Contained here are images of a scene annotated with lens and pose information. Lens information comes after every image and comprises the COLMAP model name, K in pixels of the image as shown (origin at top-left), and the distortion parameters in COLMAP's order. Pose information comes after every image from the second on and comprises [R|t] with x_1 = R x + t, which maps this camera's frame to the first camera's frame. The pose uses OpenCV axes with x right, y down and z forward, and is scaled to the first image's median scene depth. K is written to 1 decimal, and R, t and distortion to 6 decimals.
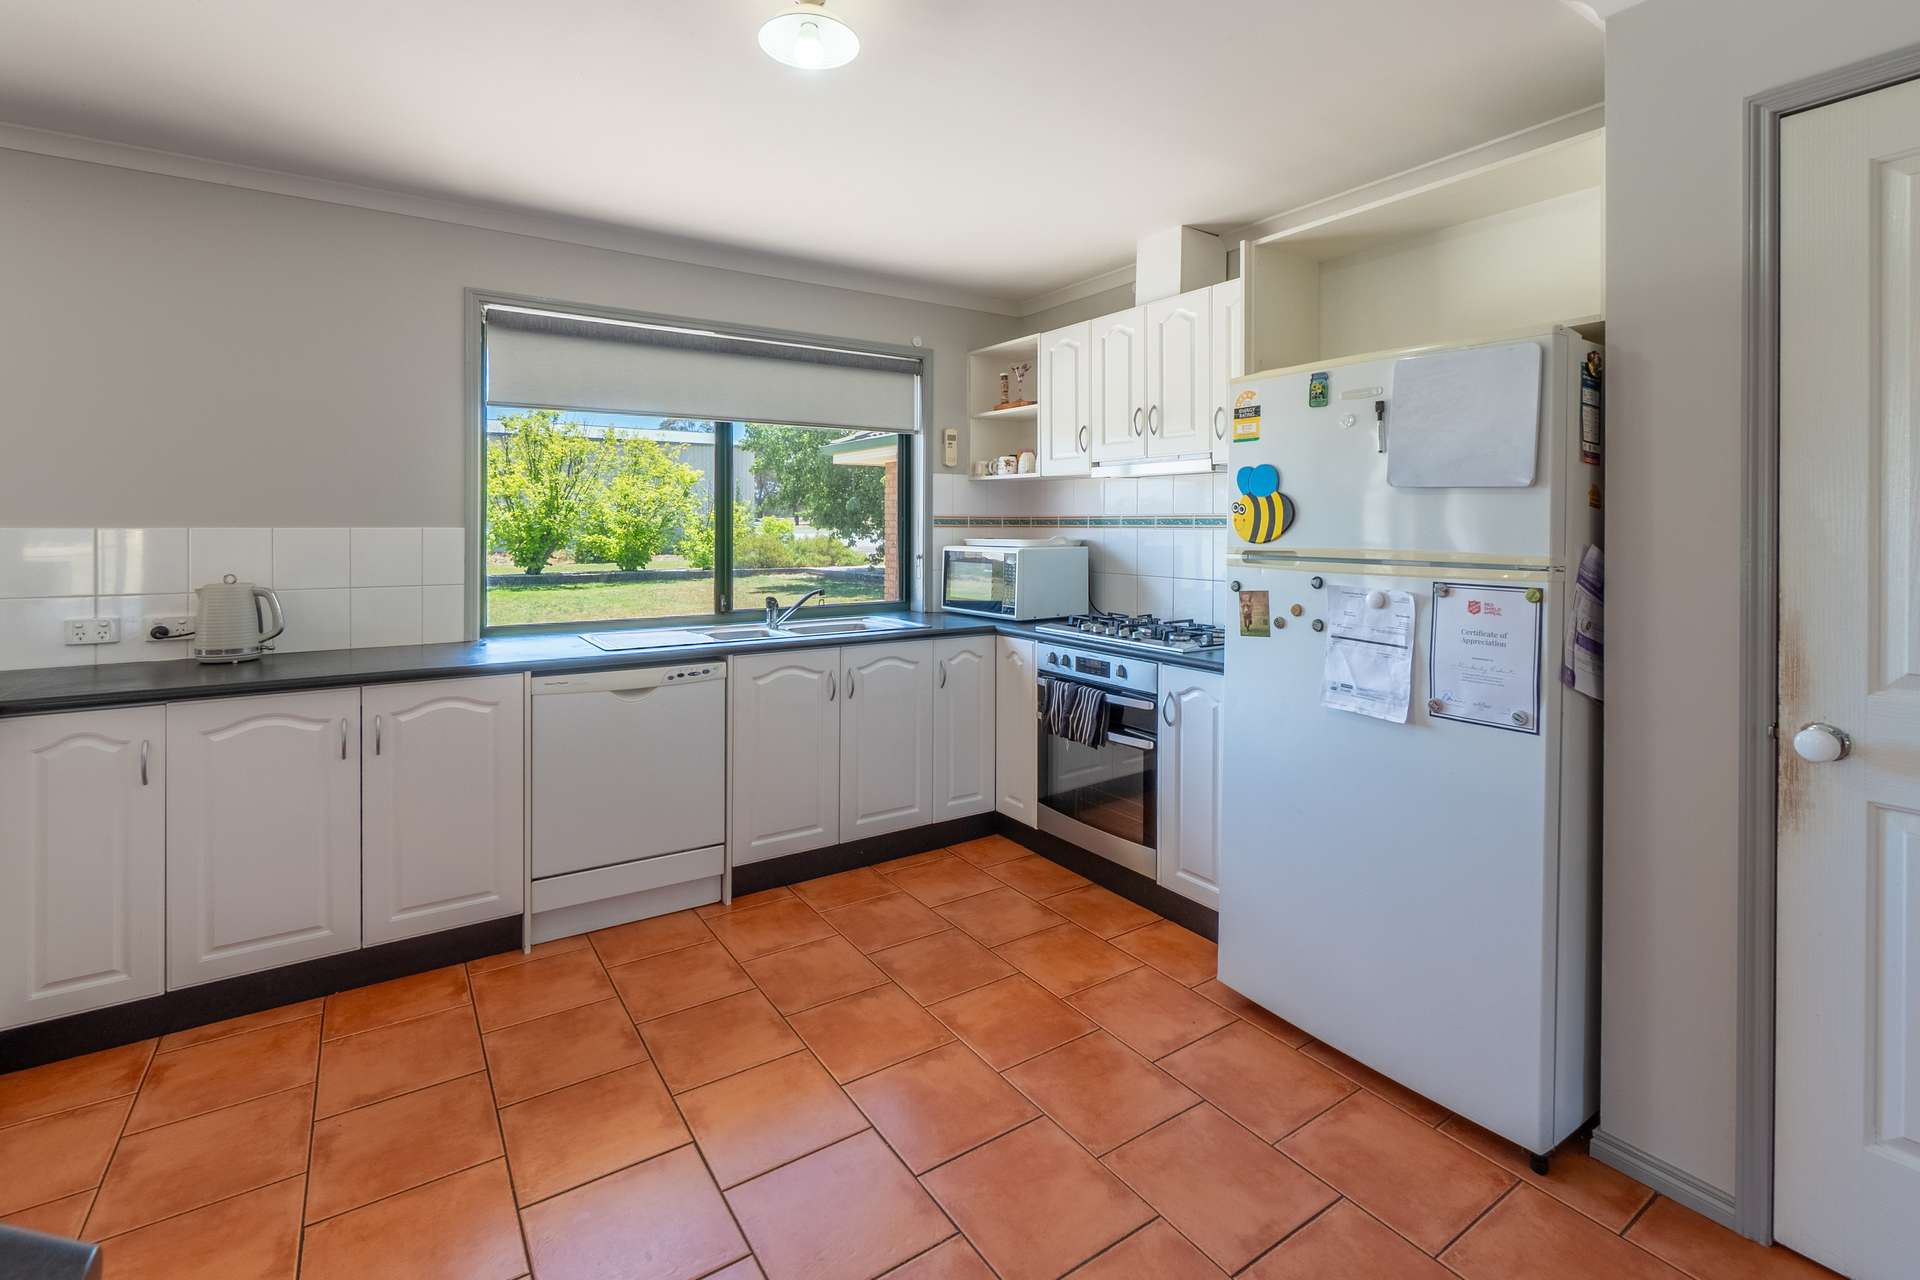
lens RADIAL K [[881.2, 0, 970.8], [0, 881.2, 525.3], [0, 0, 1]] dist [-0.010478, -0.000194]
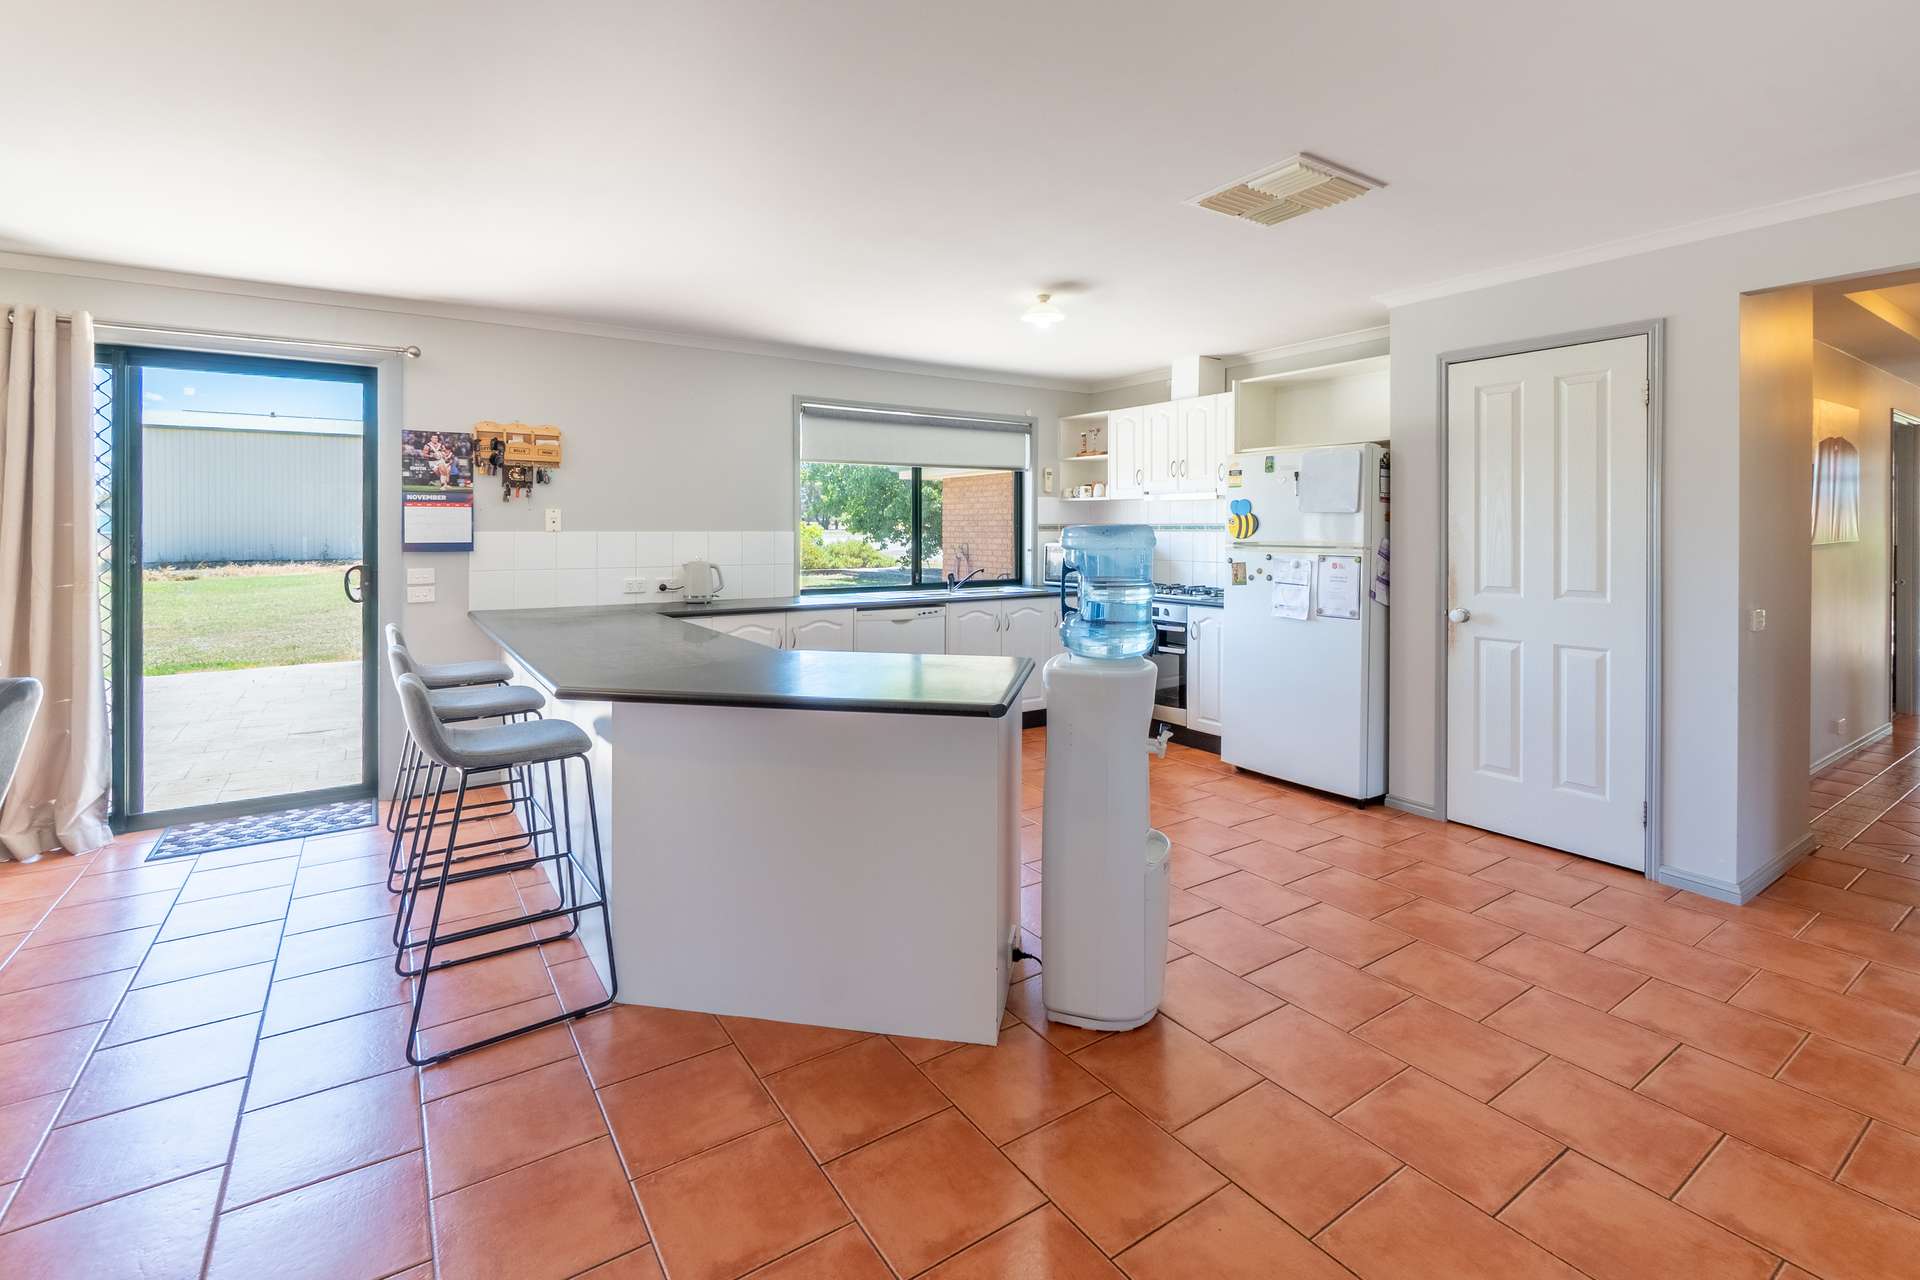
lens RADIAL K [[881.2, 0, 984.1], [0, 881.2, 536.0], [0, 0, 1]] dist [-0.010478, -0.000194]
pose [[0.999846, -0.001796, 0.017461, -0.232023], [0.001679, 0.999976, 0.006712, 0.000425], [-0.017473, -0.006682, 0.999825, -0.787538]]
